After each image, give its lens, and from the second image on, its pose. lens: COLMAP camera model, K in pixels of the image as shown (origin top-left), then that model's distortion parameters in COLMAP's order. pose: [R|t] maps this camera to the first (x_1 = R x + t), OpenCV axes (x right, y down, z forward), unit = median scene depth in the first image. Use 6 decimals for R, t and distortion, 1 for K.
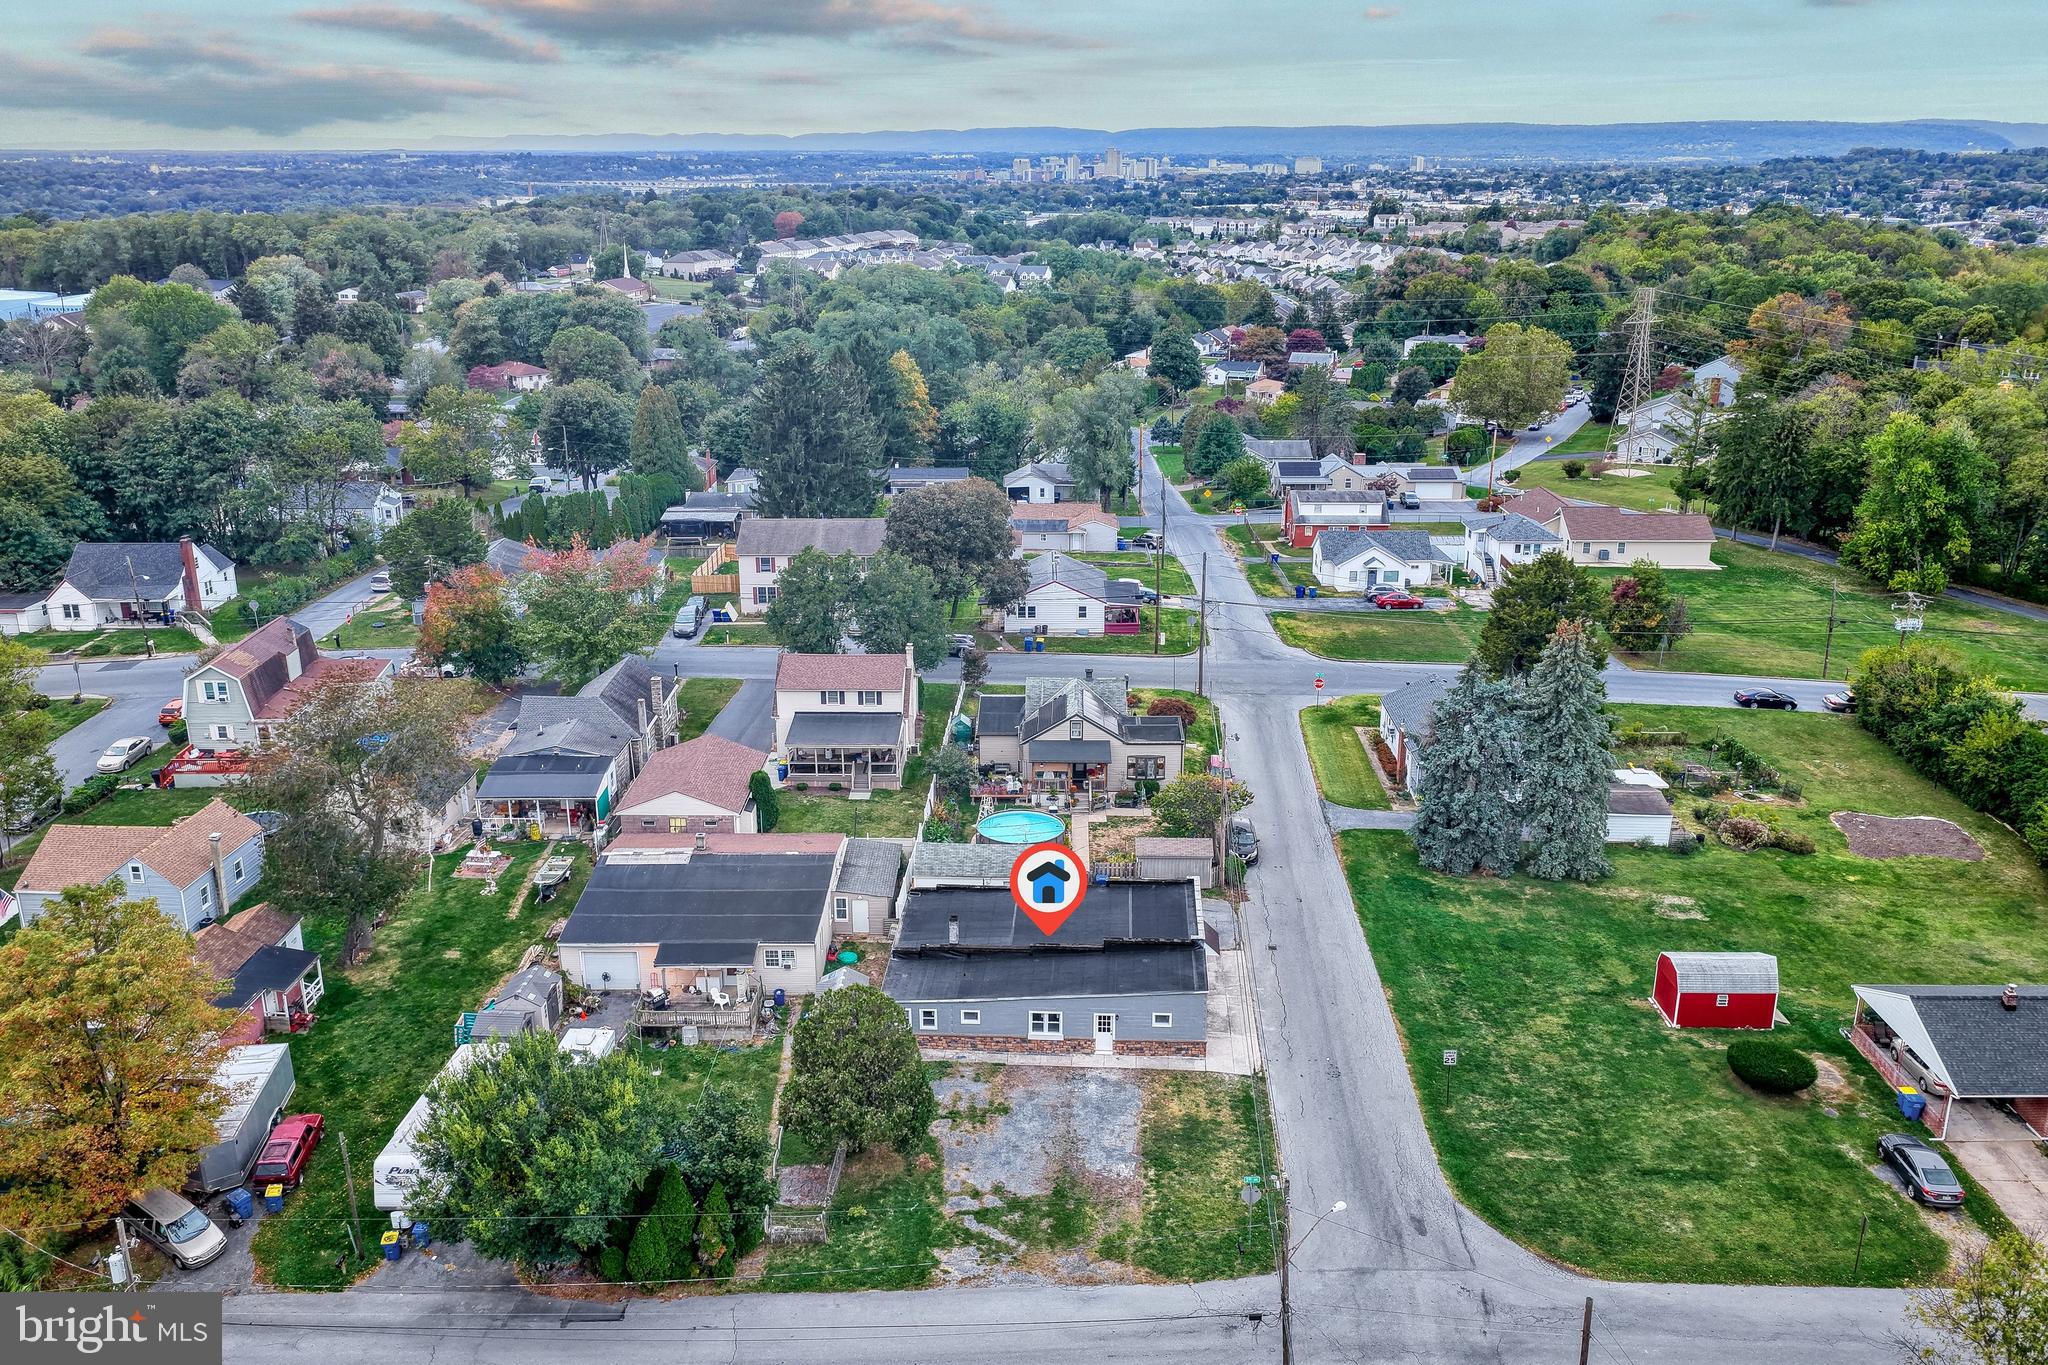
lens RADIAL K [[1699.2, 0, 1032.0], [0, 1699.2, 673.7], [0, 0, 1]] dist [0.003300, 0.019268]
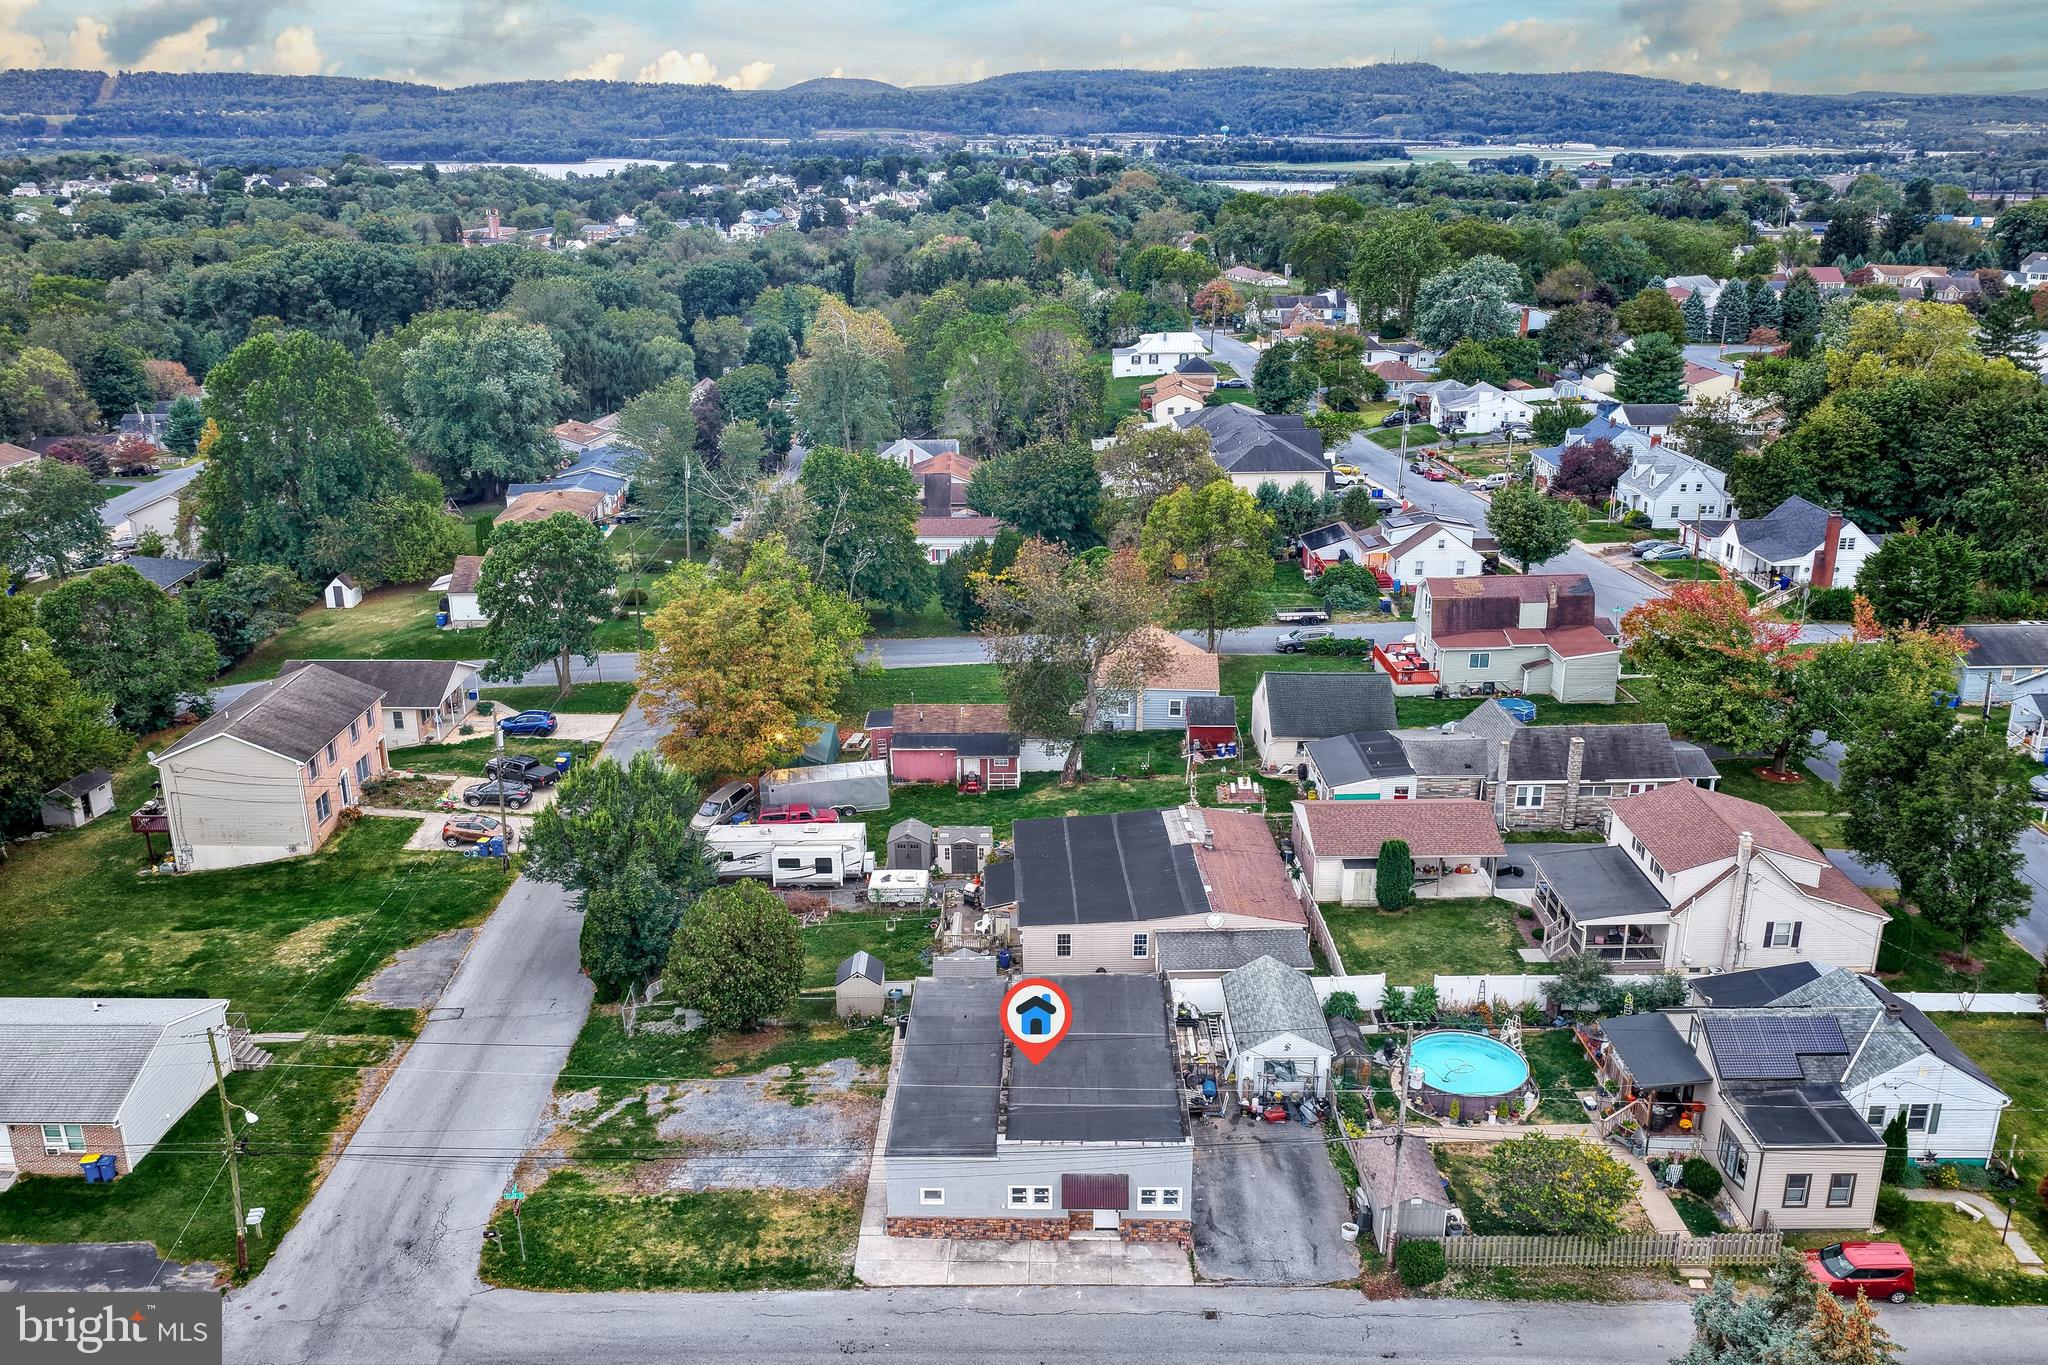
lens RADIAL K [[1699.2, 0, 1032.0], [0, 1699.2, 673.7], [0, 0, 1]] dist [0.003300, 0.019268]
pose [[0.038026, 0.323522, -0.945456, 0.556492], [-0.298042, 0.906749, 0.298290, -0.198691], [0.953795, 0.270443, 0.130903, 0.627150]]
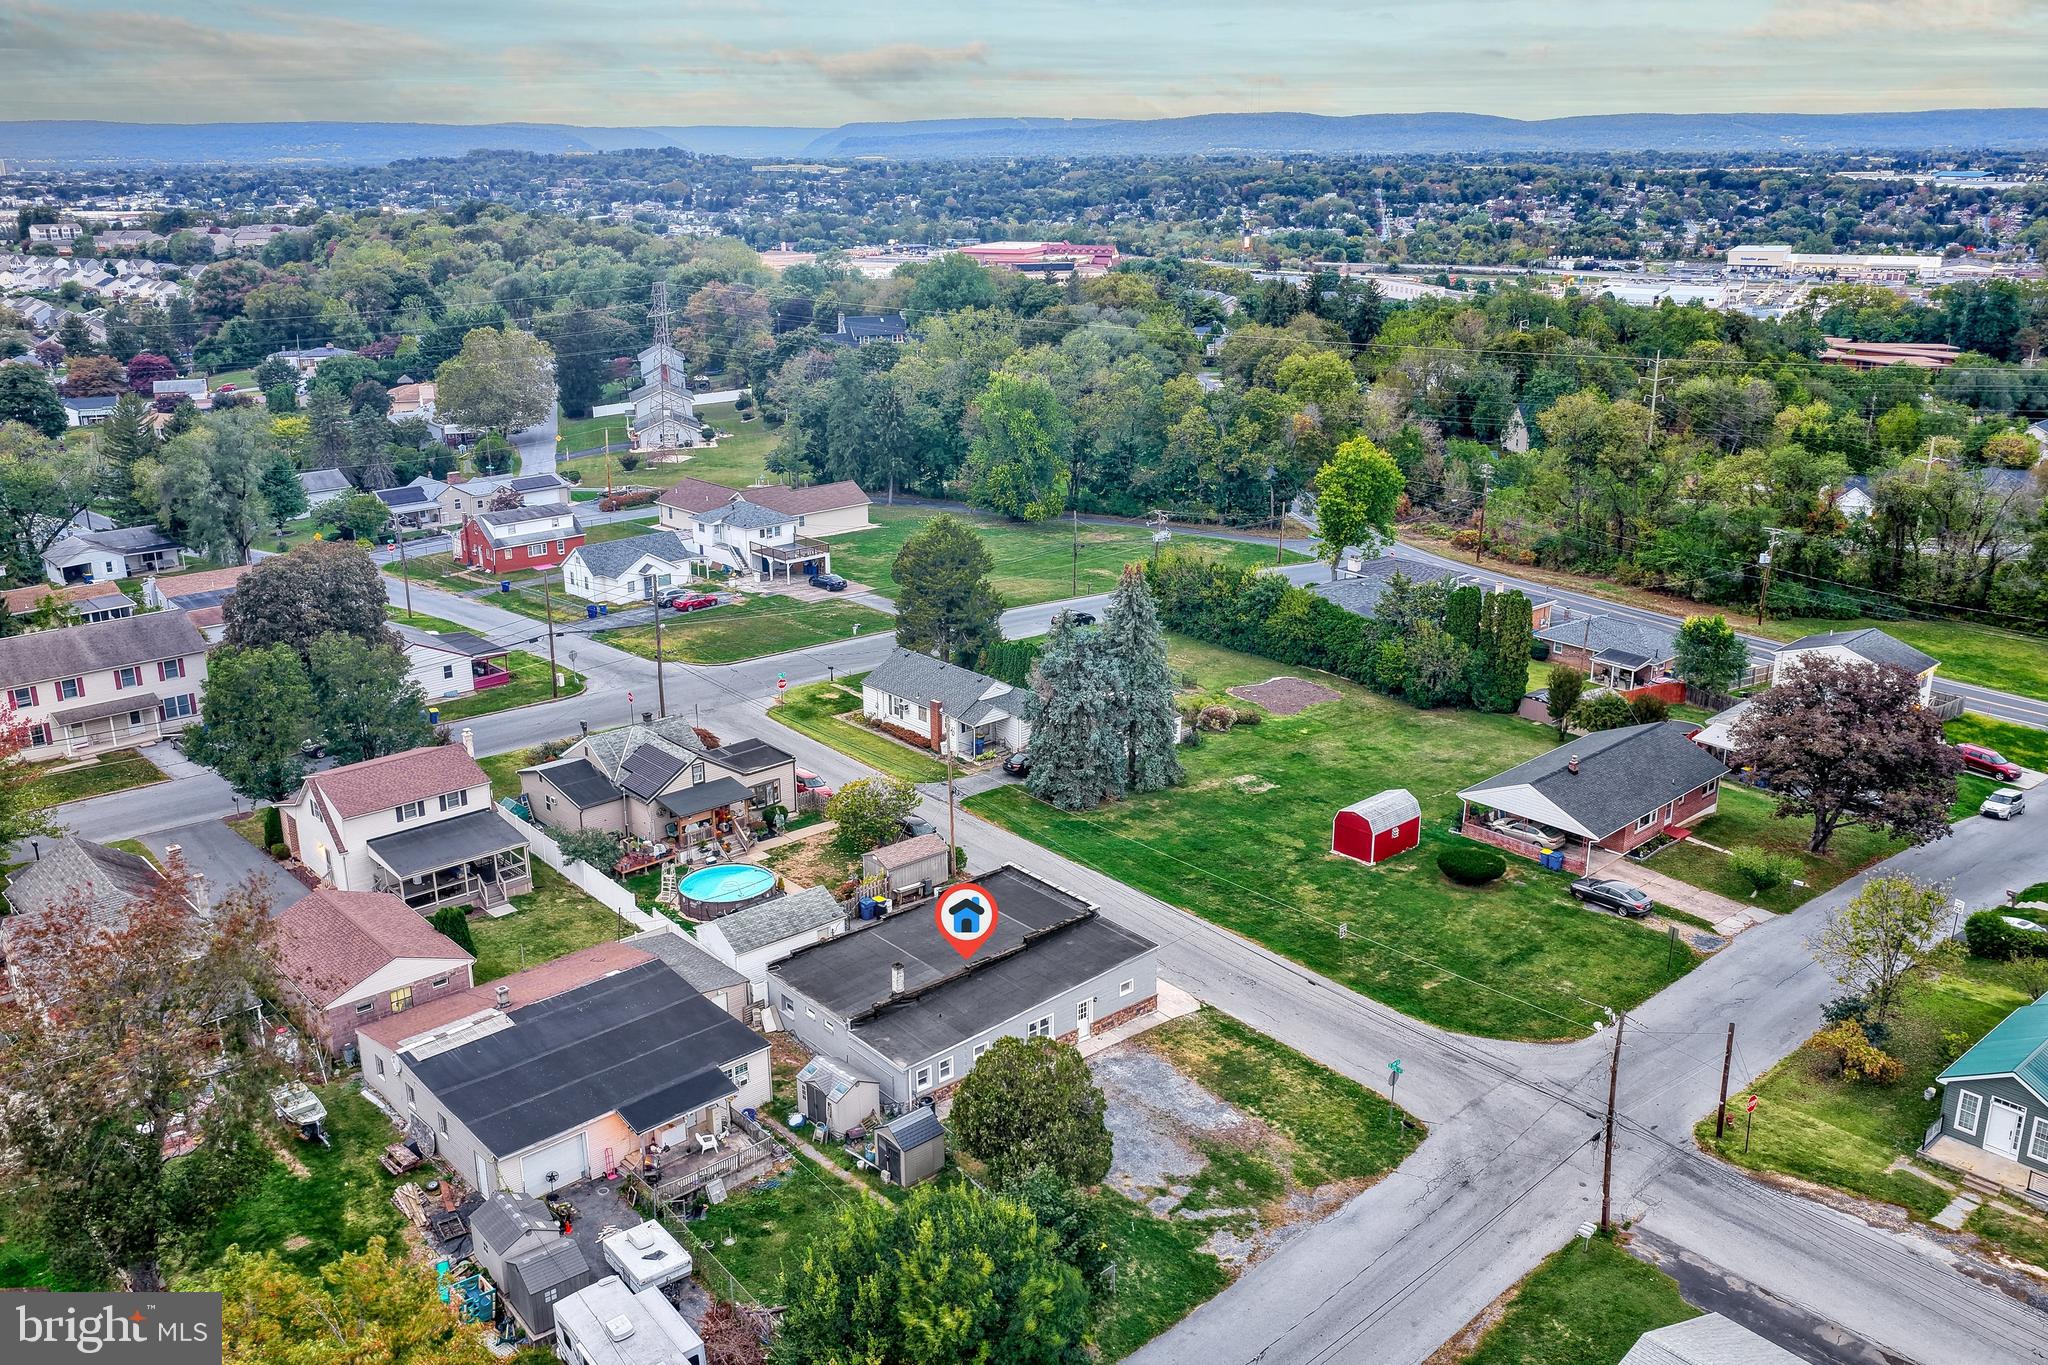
lens RADIAL K [[1699.2, 0, 1032.0], [0, 1699.2, 673.7], [0, 0, 1]] dist [0.003300, 0.019268]
pose [[0.730755, -0.206239, 0.650740, -0.423174], [0.206626, 0.975378, 0.077093, -0.052974], [-0.650617, 0.078124, 0.755377, 0.167526]]
